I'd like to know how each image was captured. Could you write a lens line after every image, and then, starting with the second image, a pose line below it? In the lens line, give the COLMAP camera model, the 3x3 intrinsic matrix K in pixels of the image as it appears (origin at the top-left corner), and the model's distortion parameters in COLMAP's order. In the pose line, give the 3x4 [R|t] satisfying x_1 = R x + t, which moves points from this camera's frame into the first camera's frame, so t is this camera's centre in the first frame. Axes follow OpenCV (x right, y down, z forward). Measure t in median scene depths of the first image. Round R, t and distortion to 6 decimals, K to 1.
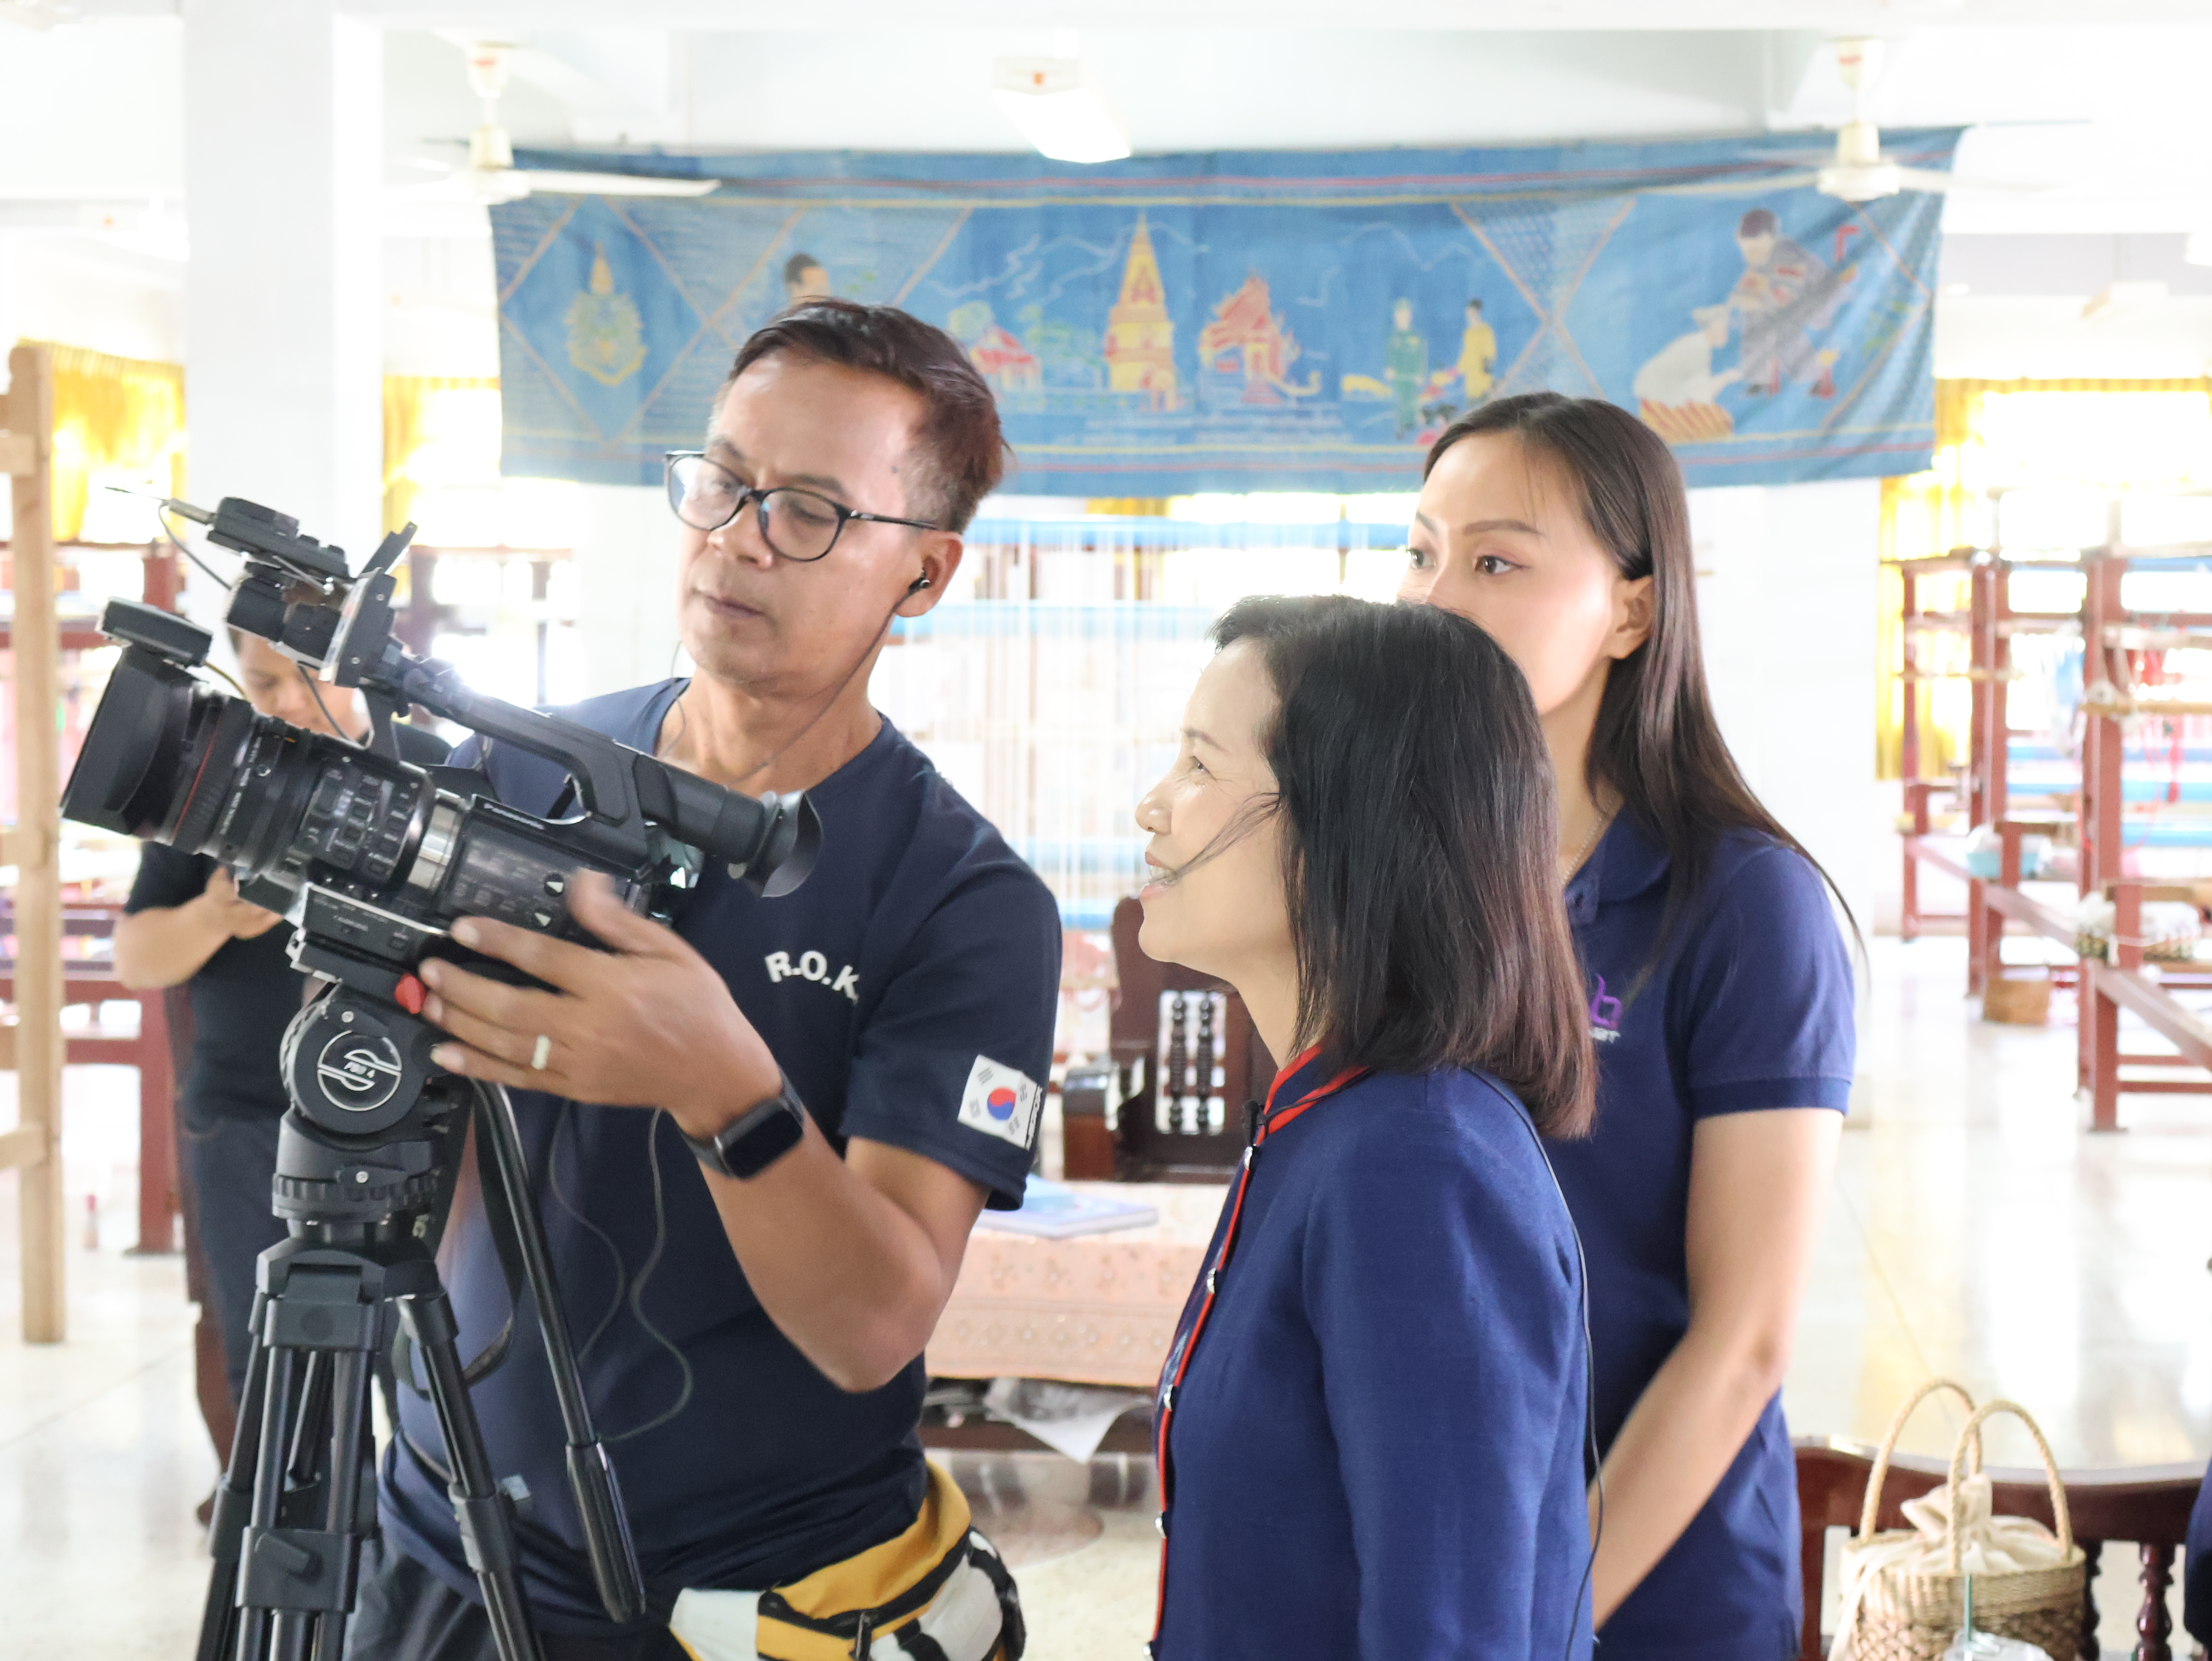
lens RADIAL K [[4095.3, 0, 1107.7], [0, 4095.3, 884.3], [0, 0, 1]] dist [0.001134, -0.043206]
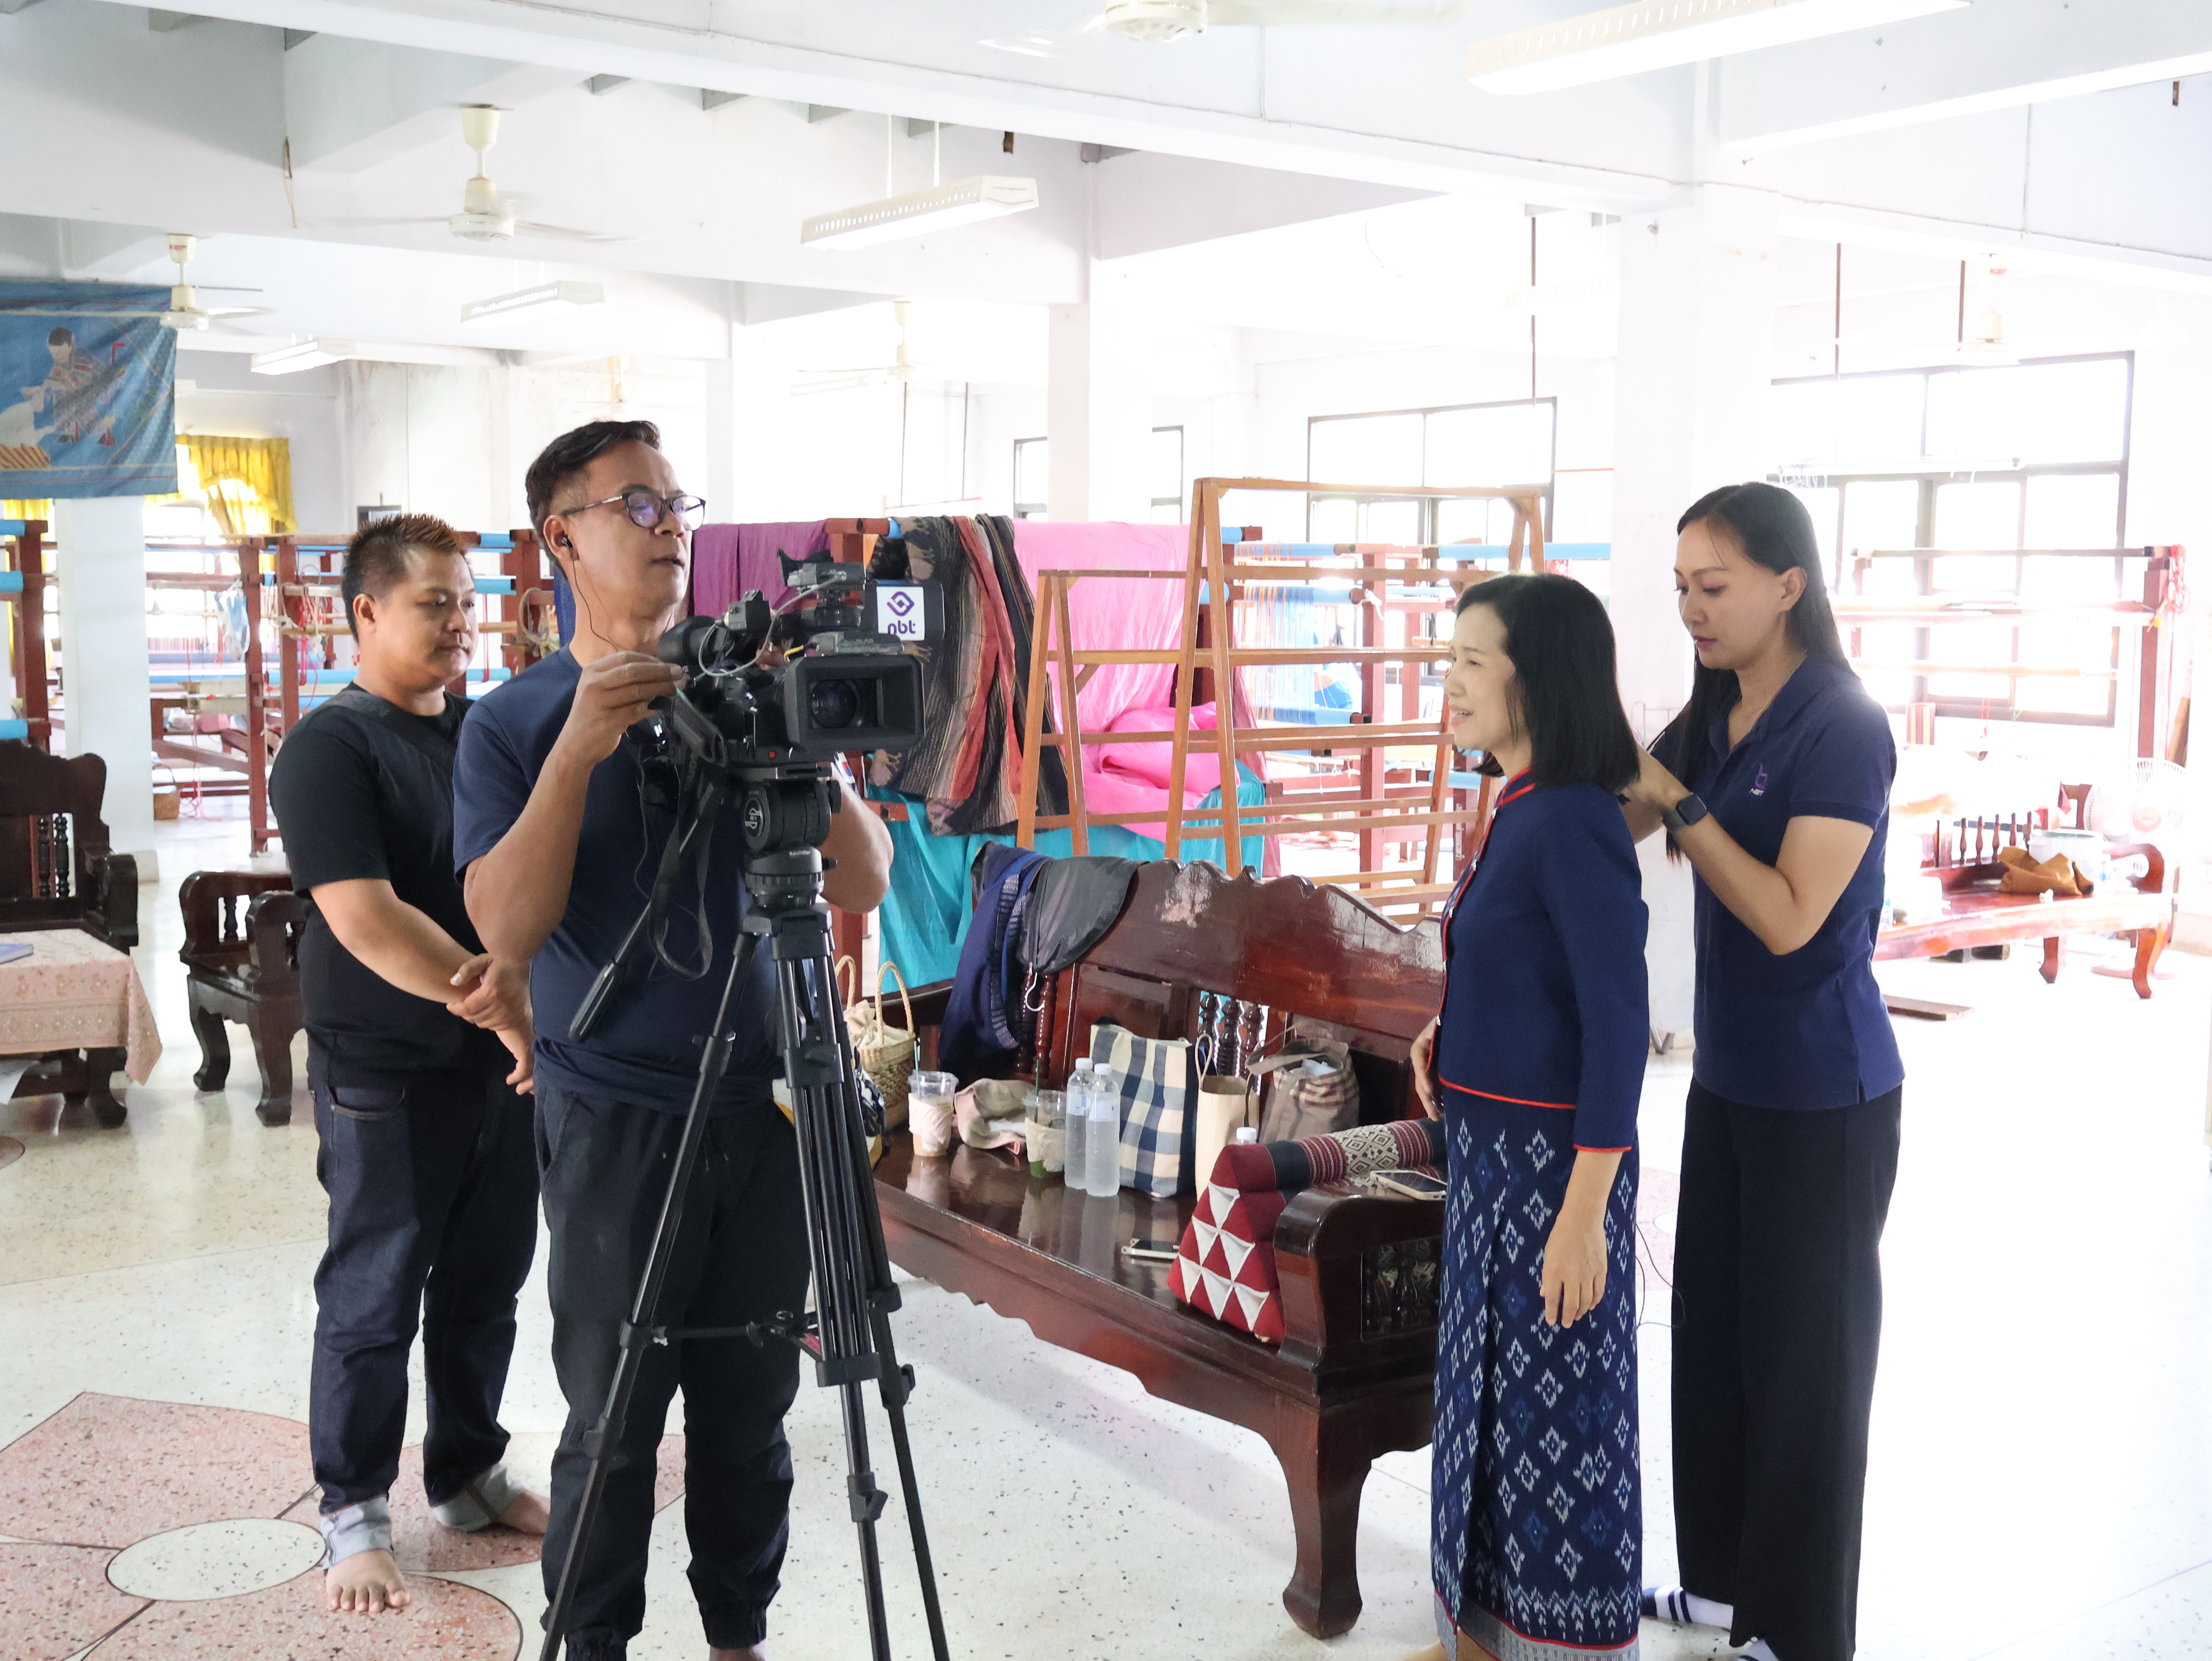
lens RADIAL K [[2377.4, 0, 1106.0], [0, 2377.4, 830.5], [0, 0, 1]] dist [-0.003706, -0.013416]
pose [[0.751683, -0.067286, 0.656083, -0.163890], [0.039531, 0.997590, 0.057018, -0.001846], [-0.658339, -0.016924, 0.752531, 0.005316]]
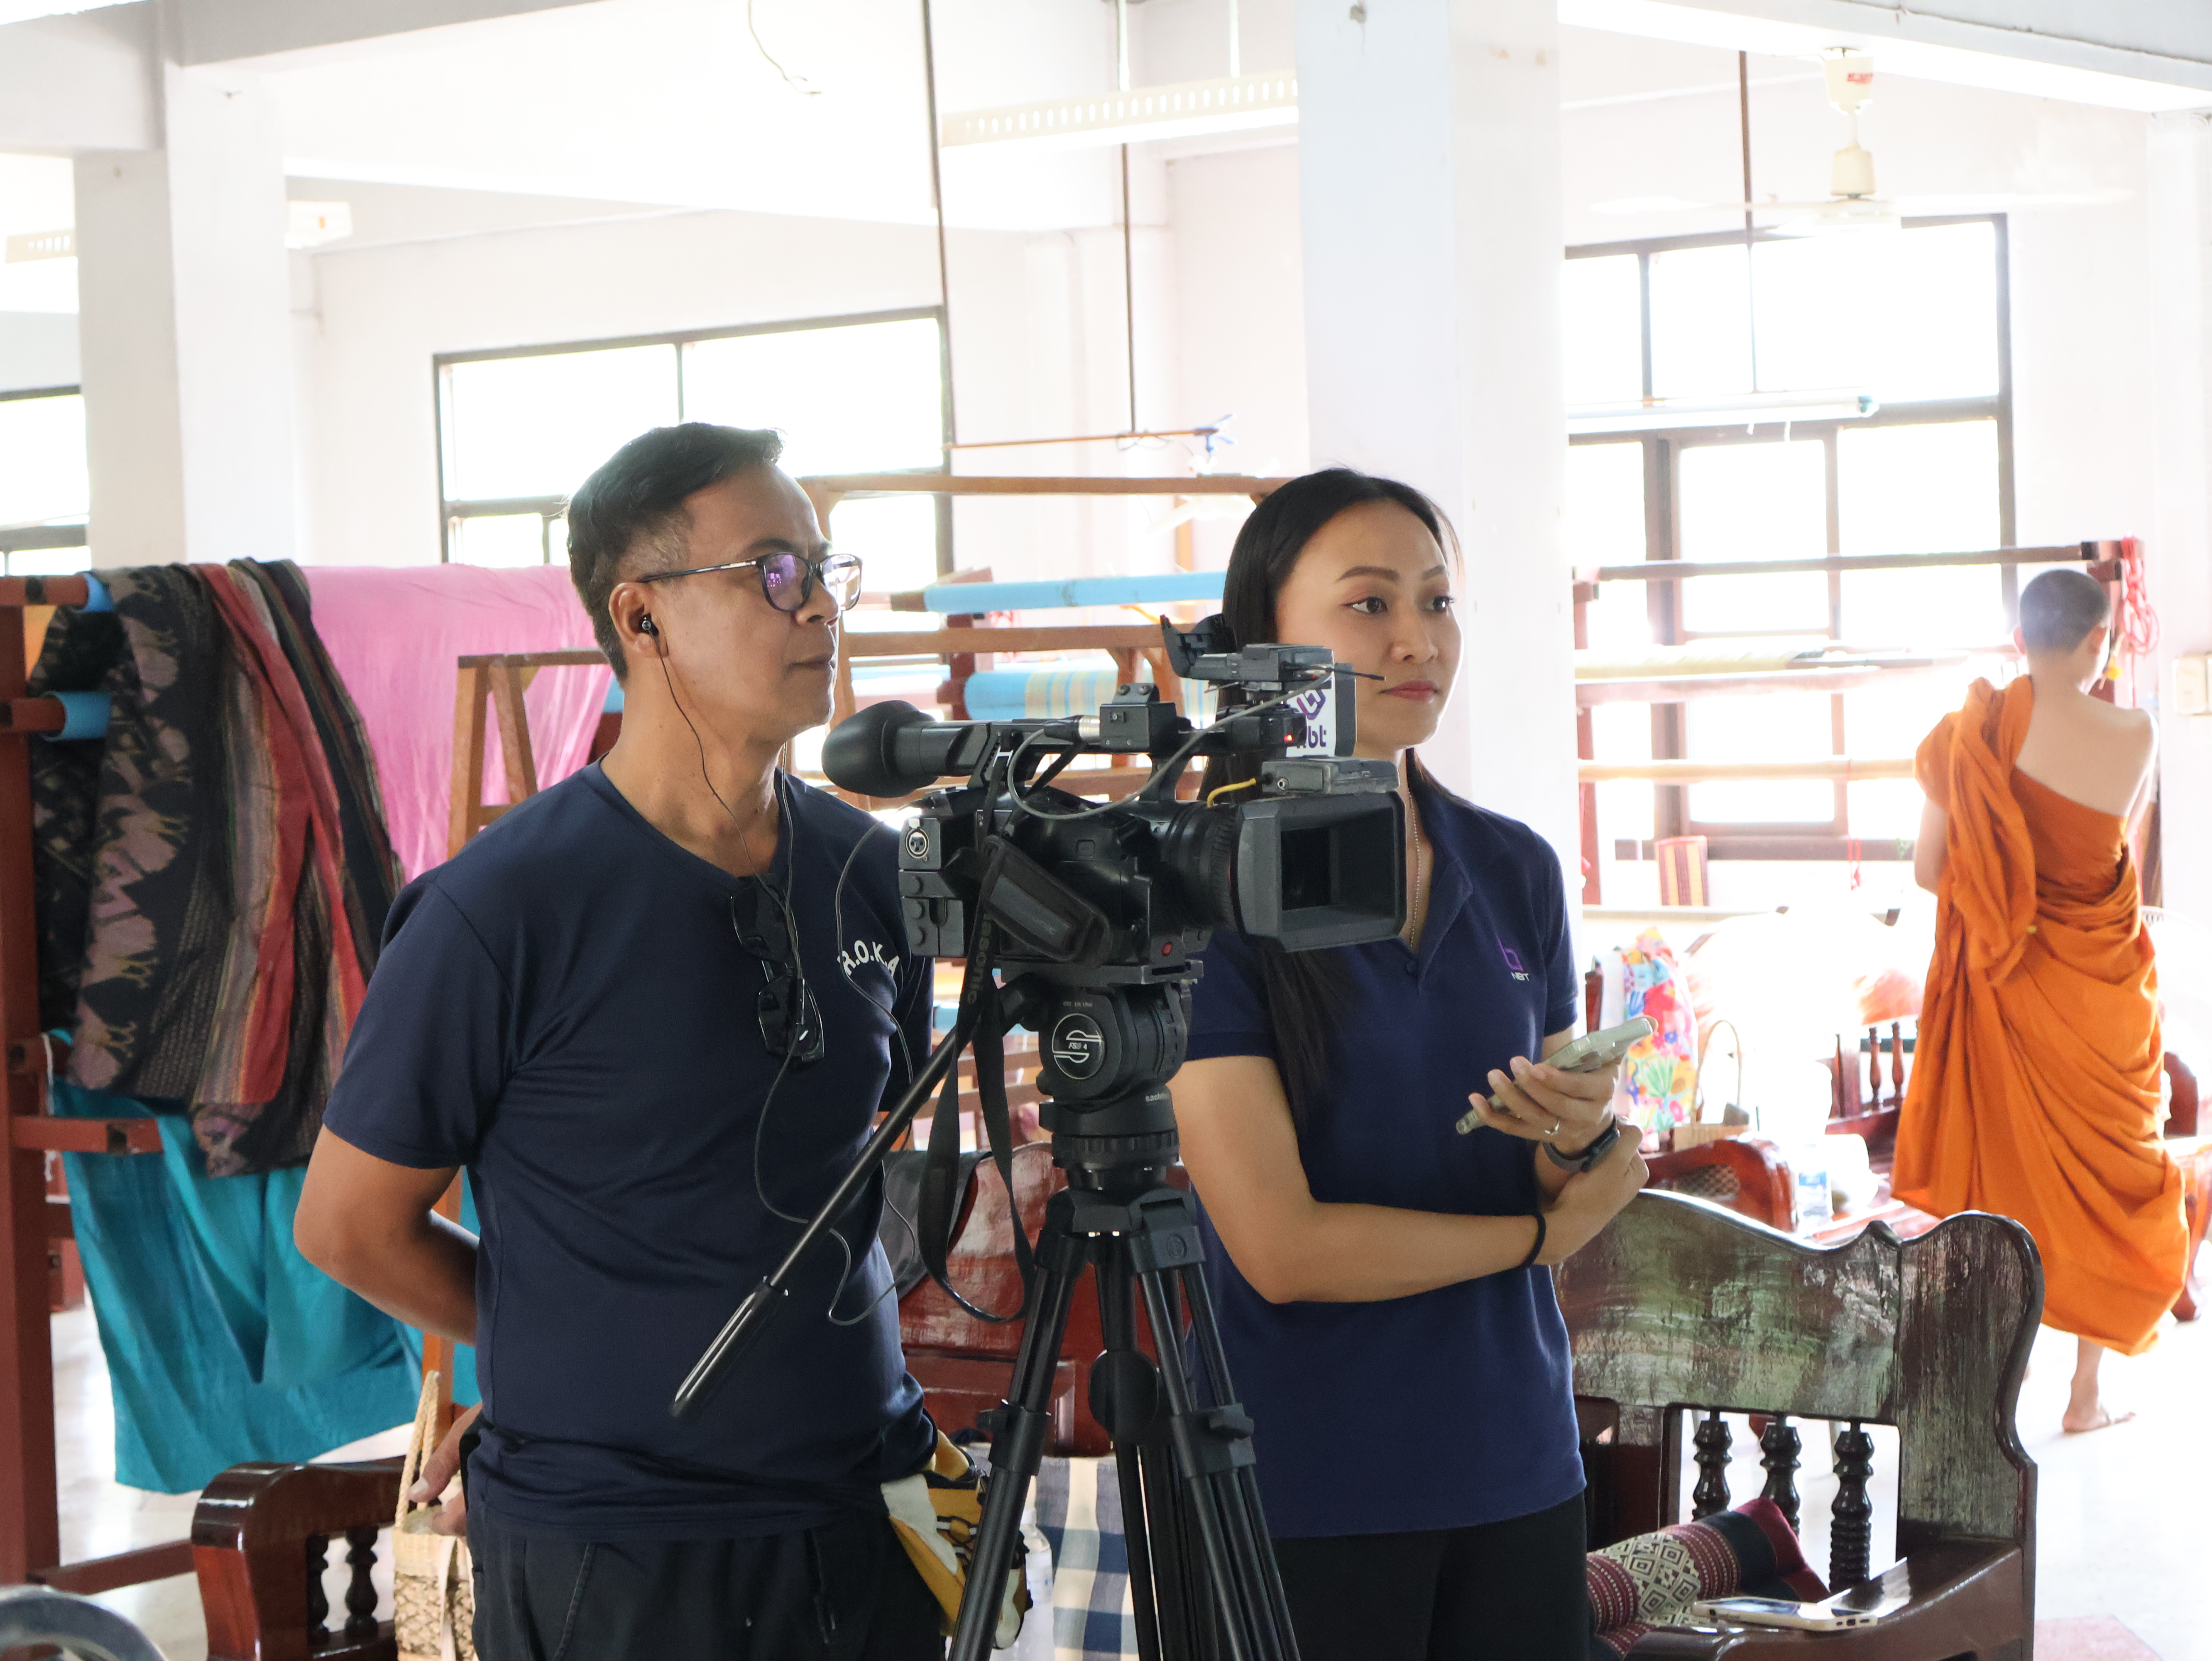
lens RADIAL K [[4872.7, 0, 1106.0], [0, 4872.7, 830.5], [0, 0, 1]] dist [-0.004360, -0.175947]
pose [[0.521369, -0.054648, 0.851580, -0.279138], [0.096217, 0.995348, 0.004967, -0.004975], [-0.847890, 0.079347, 0.524202, 0.047128]]
